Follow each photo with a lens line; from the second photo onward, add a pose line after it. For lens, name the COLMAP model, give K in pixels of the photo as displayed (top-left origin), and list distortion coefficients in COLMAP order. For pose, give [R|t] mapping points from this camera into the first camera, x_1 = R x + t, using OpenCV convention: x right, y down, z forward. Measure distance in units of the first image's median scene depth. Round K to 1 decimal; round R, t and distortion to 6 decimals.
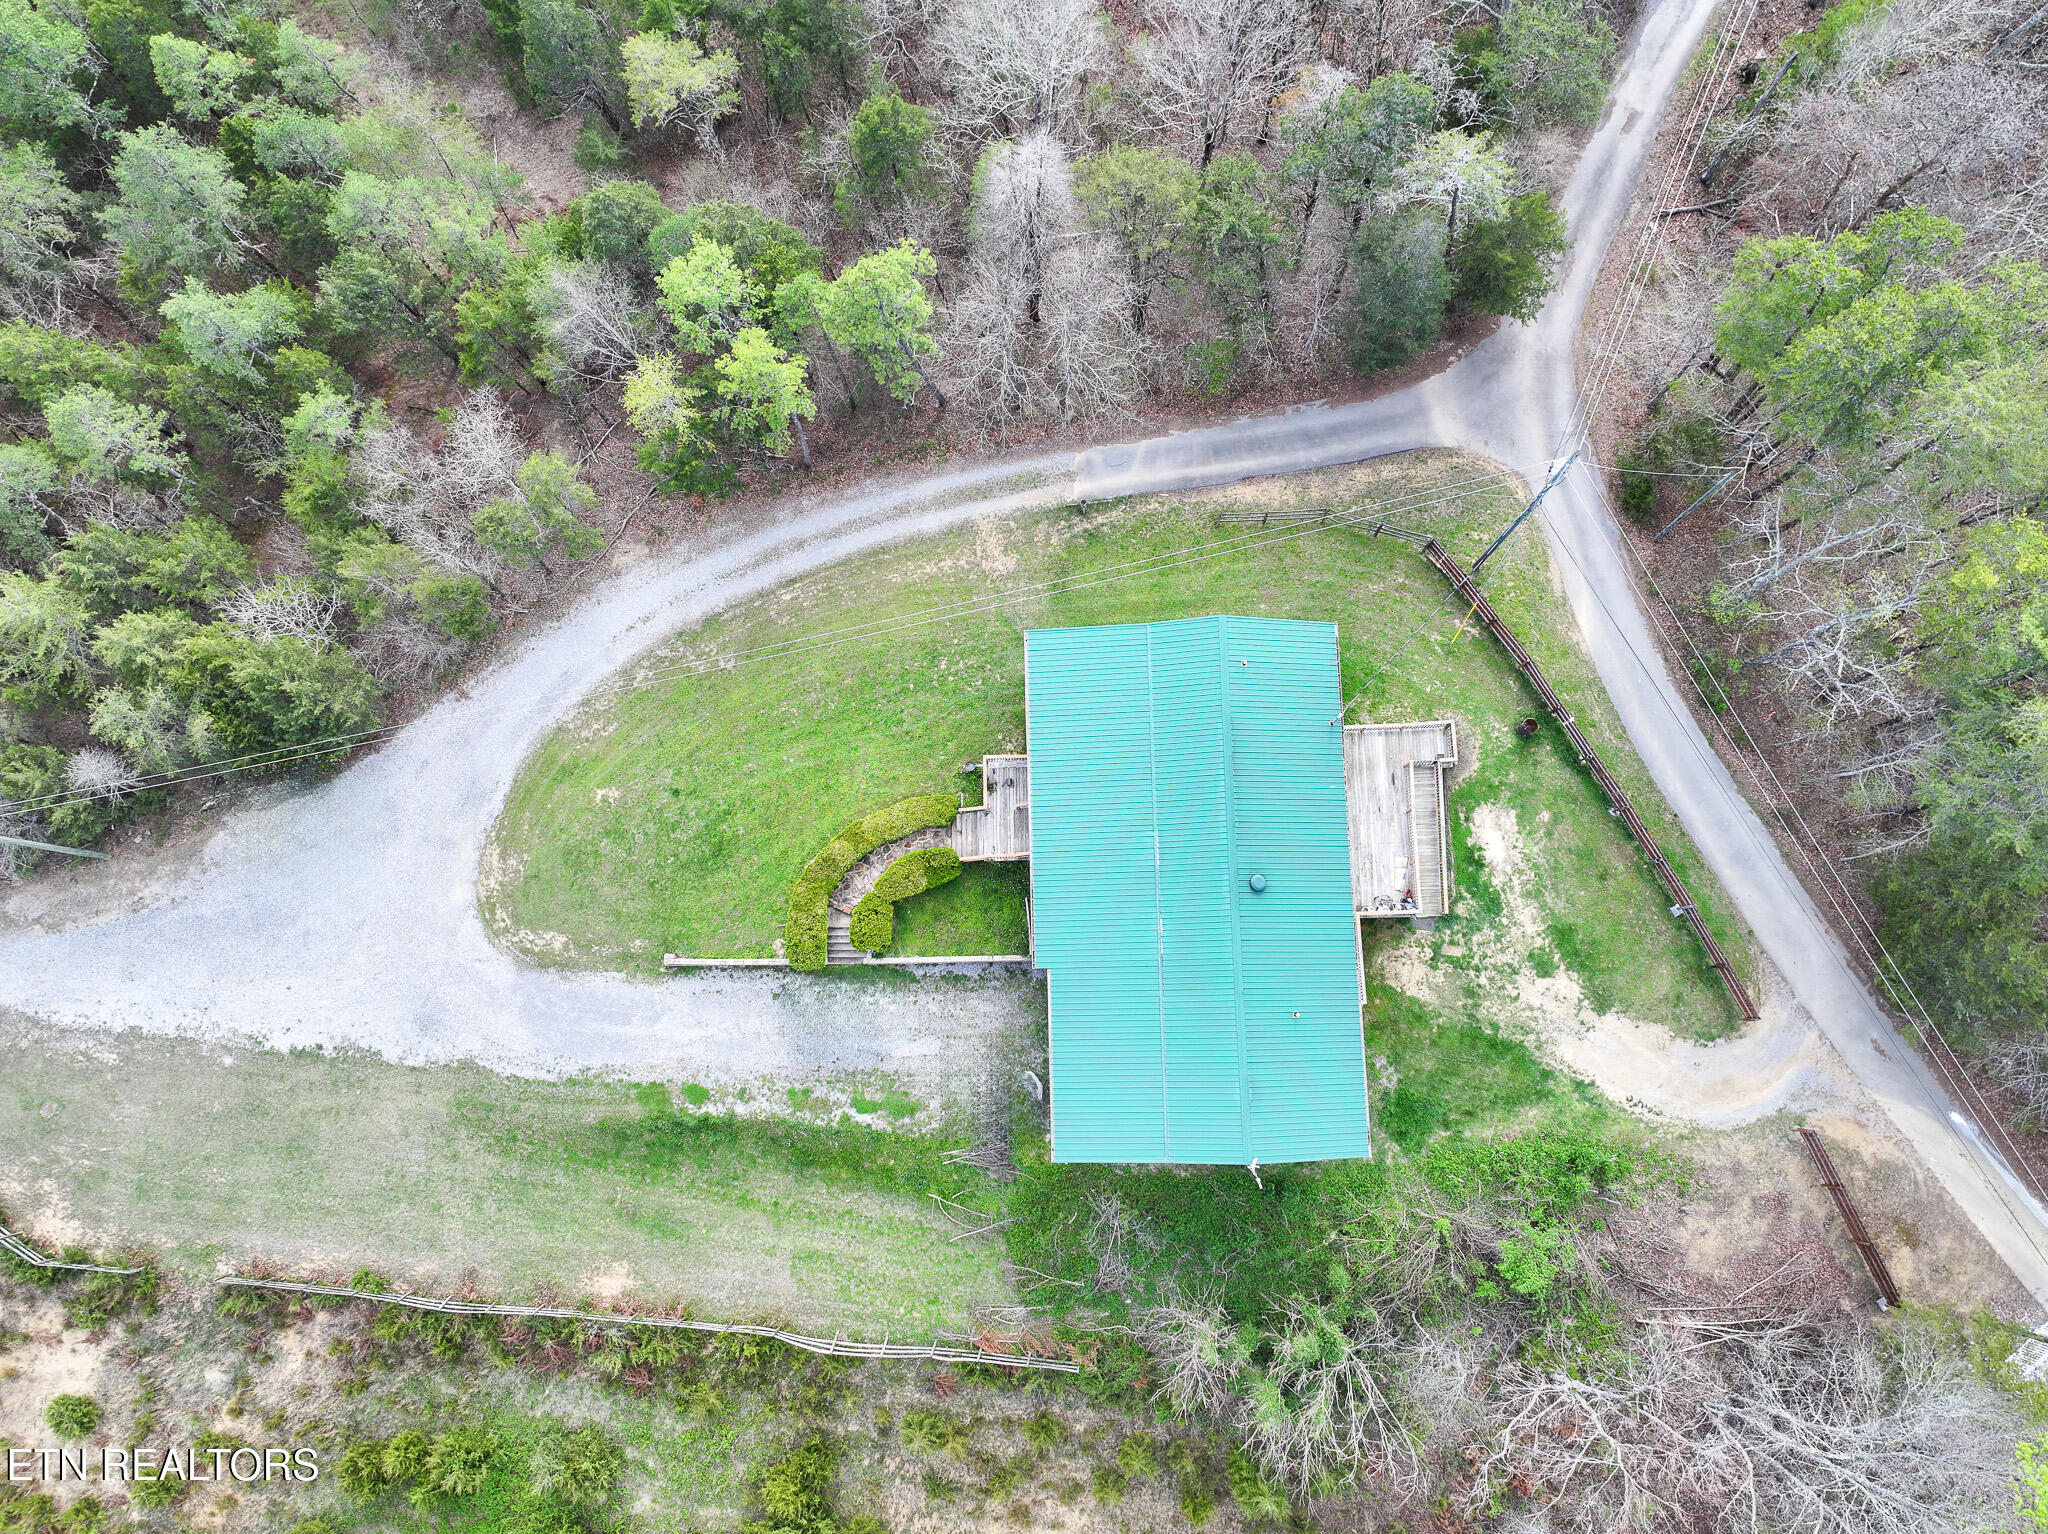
lens RADIAL K [[1446.3, 0, 1024.0], [0, 1446.3, 767.0], [0, 0, 1]] dist [0.005888, 0.007466]
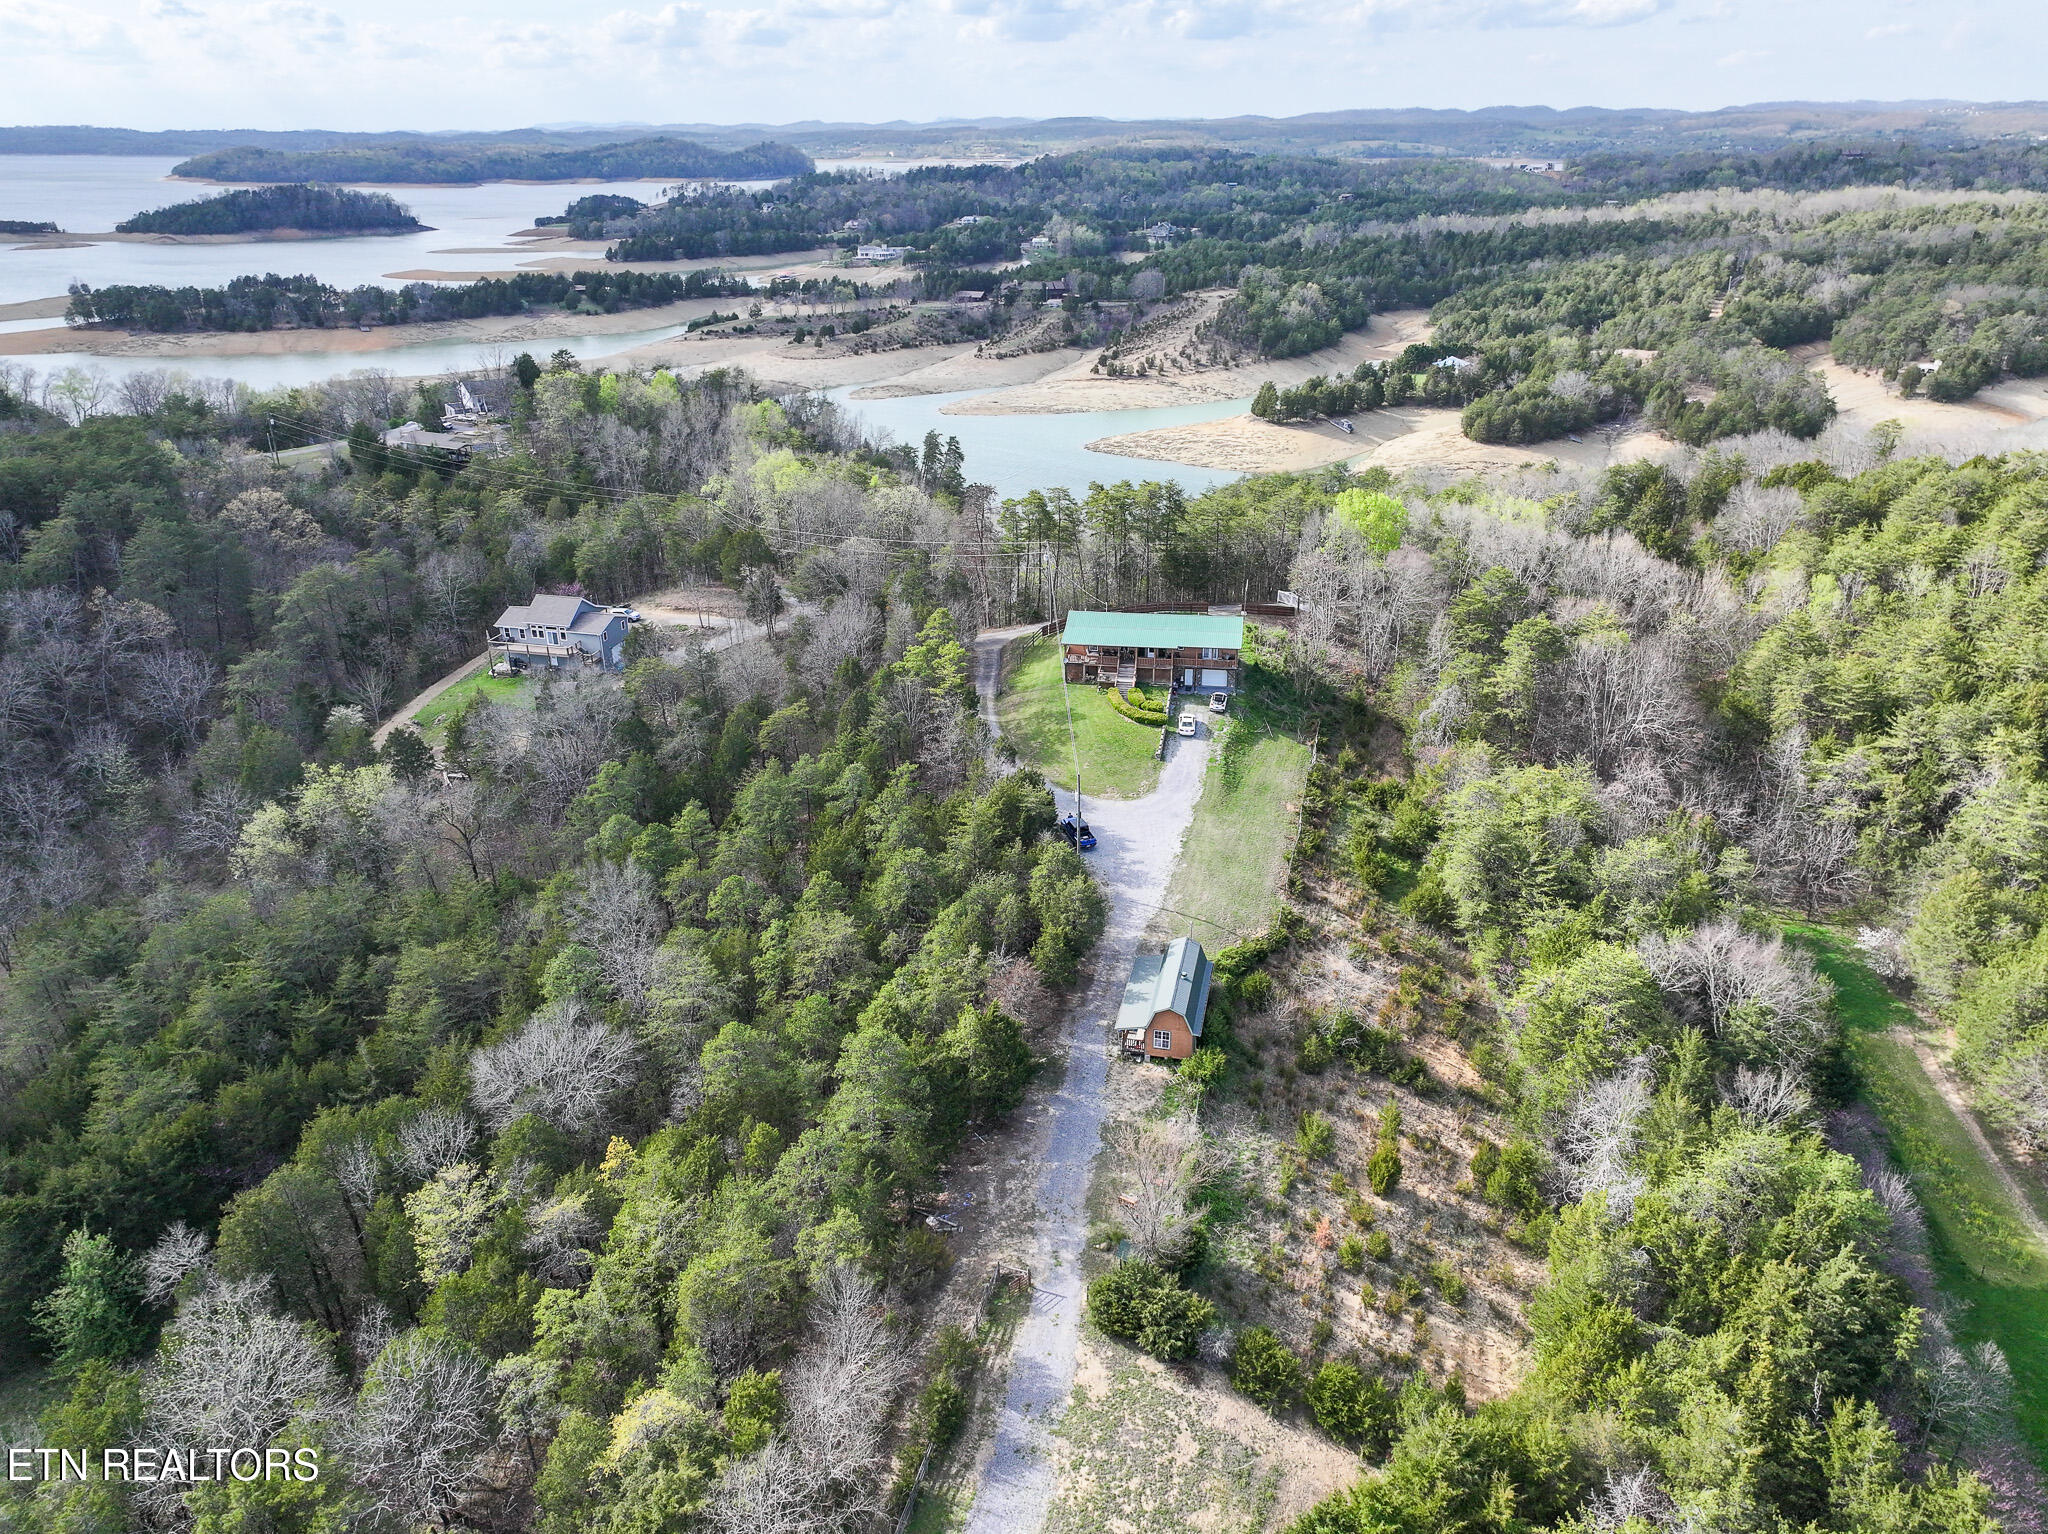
lens RADIAL K [[1446.3, 0, 1024.0], [0, 1446.3, 767.0], [0, 0, 1]] dist [0.005888, 0.007466]
pose [[0.172993, -0.382521, 0.907607, -2.459837], [0.970954, 0.220885, -0.091972, 0.138017], [-0.165295, 0.897155, 0.409622, 0.047518]]
